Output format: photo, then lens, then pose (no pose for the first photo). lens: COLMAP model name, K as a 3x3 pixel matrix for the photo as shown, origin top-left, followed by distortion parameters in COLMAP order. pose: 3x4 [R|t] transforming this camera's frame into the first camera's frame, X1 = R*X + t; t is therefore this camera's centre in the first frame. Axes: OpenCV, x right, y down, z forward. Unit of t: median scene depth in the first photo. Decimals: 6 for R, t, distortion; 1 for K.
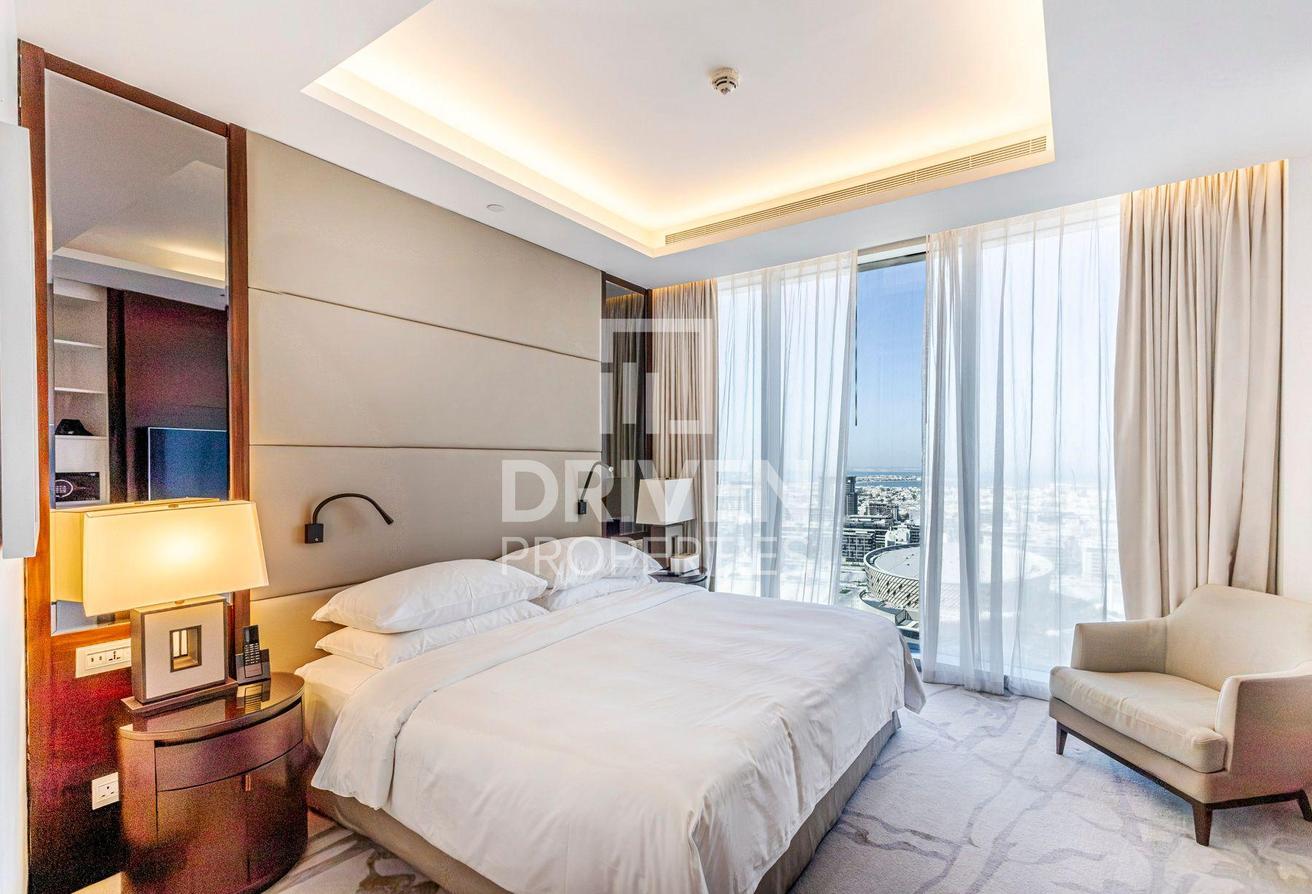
lens RADIAL K [[635.5, 0, 642.9], [0, 635.5, 456.5], [0, 0, 1]] dist [-0.001047, -0.000383]
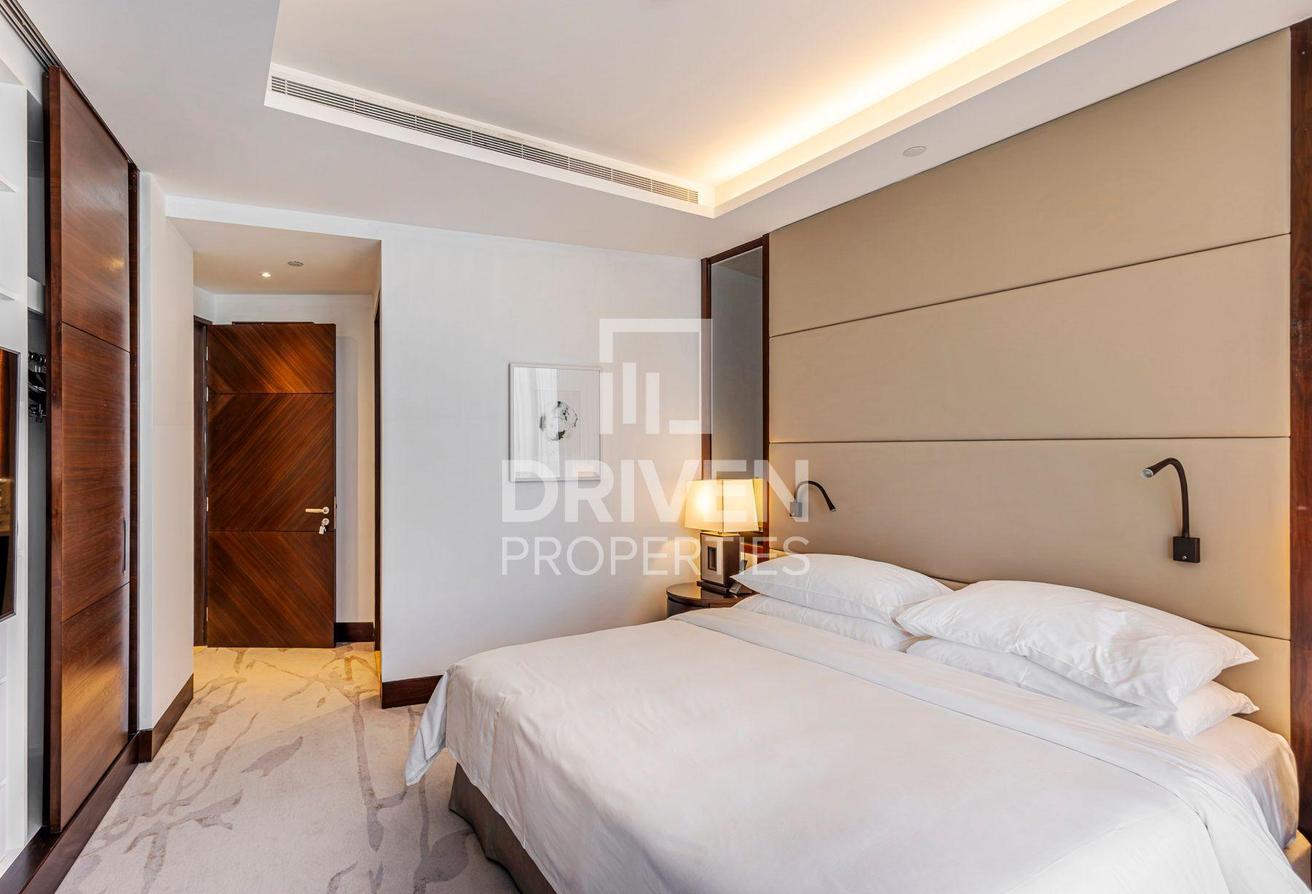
lens RADIAL K [[635.5, 0, 642.9], [0, 635.5, 456.5], [0, 0, 1]] dist [-0.001047, -0.000383]
pose [[-0.346598, 0.004278, -0.938004, 0.808001], [-0.000675, 0.999988, 0.004811, 0.003524], [0.938014, 0.002301, -0.346591, 1.134133]]
